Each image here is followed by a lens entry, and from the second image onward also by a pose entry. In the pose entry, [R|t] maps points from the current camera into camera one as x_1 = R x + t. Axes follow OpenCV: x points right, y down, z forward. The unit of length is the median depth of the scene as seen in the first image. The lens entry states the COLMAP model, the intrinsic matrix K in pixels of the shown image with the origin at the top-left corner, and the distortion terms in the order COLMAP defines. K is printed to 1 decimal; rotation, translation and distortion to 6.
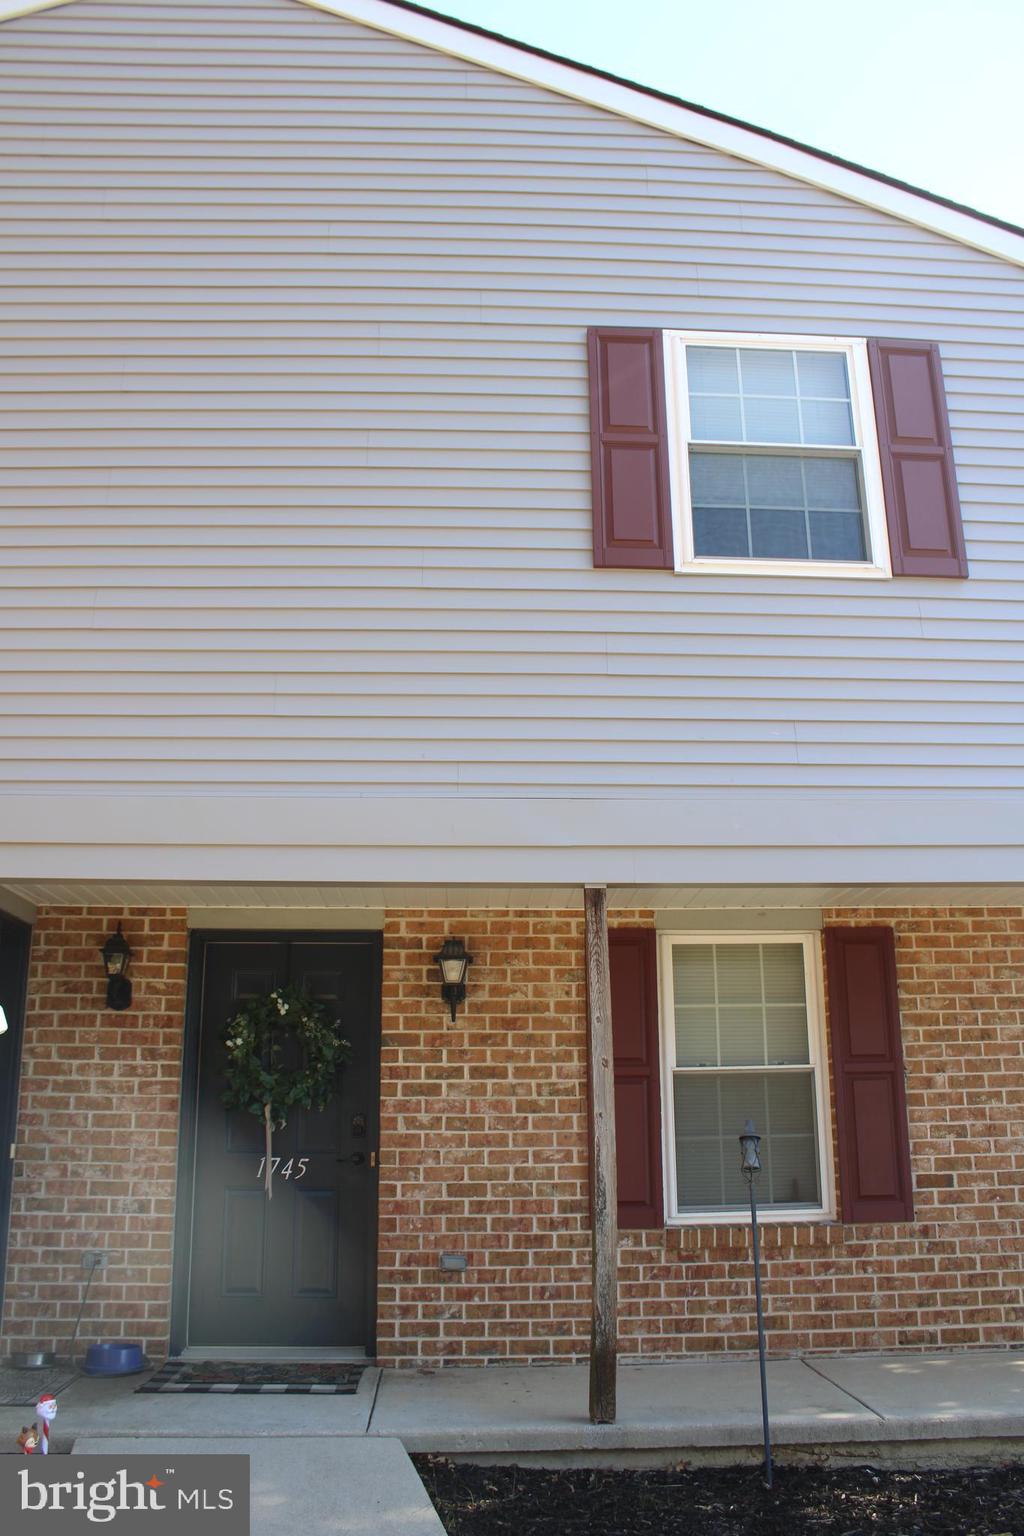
lens RADIAL K [[1272.1, 0, 507.9], [0, 1272.1, 766.2], [0, 0, 1]] dist [-0.128345, 0.097213]
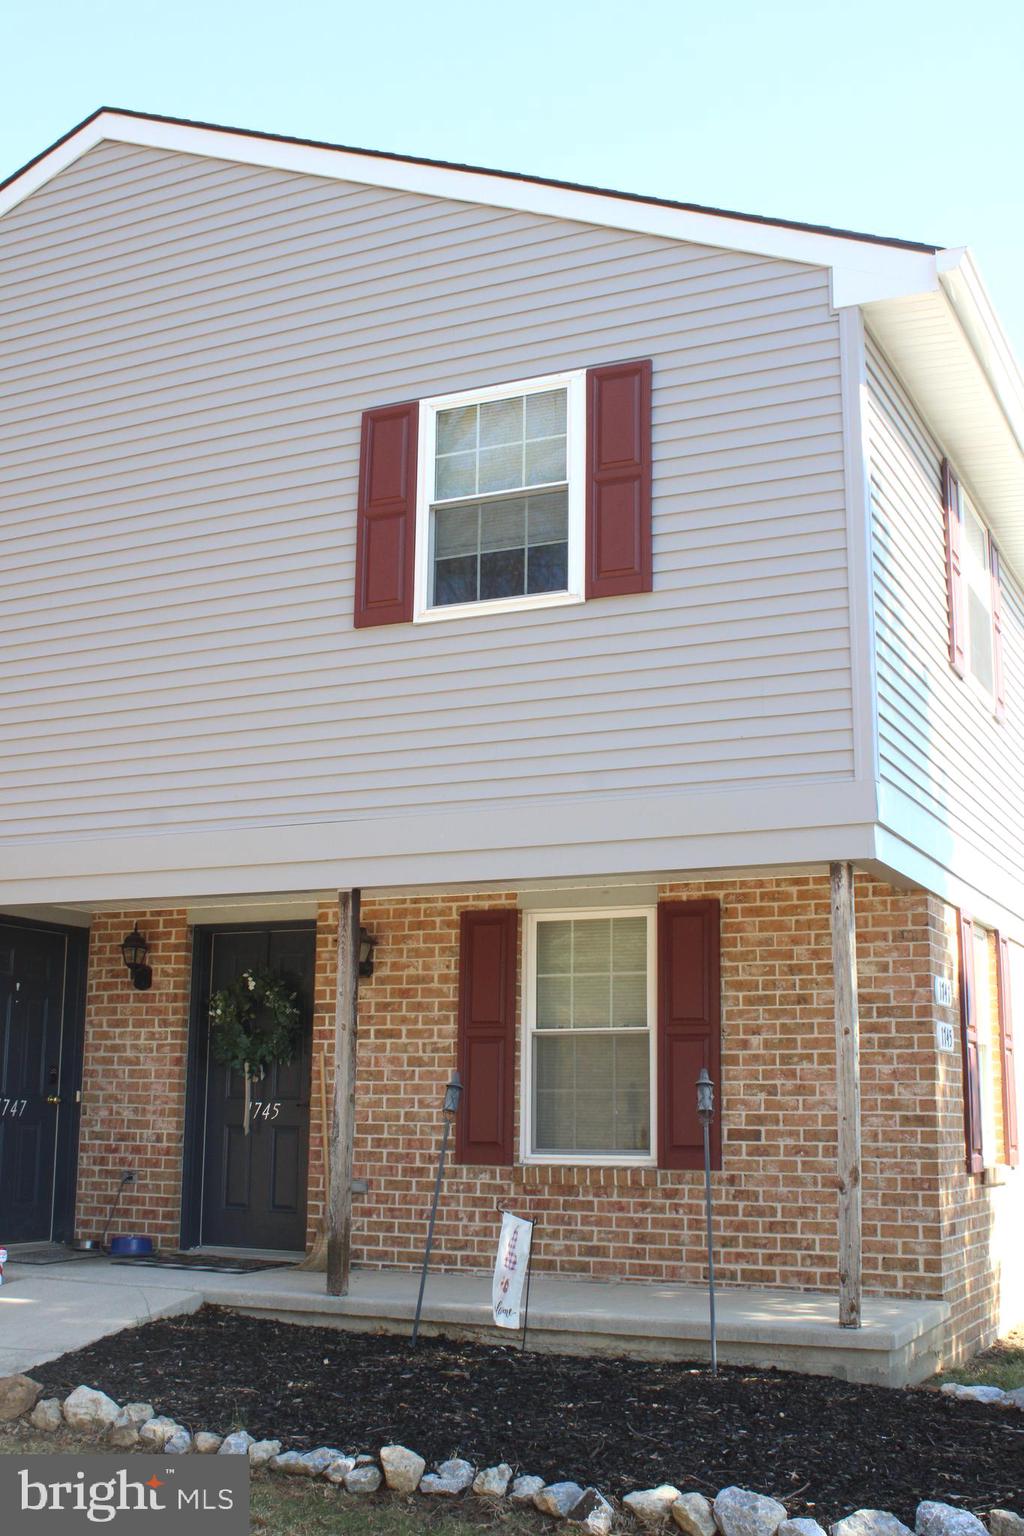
lens RADIAL K [[1708.2, 0, 509.4], [0, 1708.2, 760.6], [0, 0, 1]] dist [-0.051737, 0.000000]
pose [[0.876699, -0.081410, -0.474101, 0.910670], [0.119832, 0.991466, 0.051343, -0.090707], [0.465875, -0.101825, 0.878972, -0.370361]]
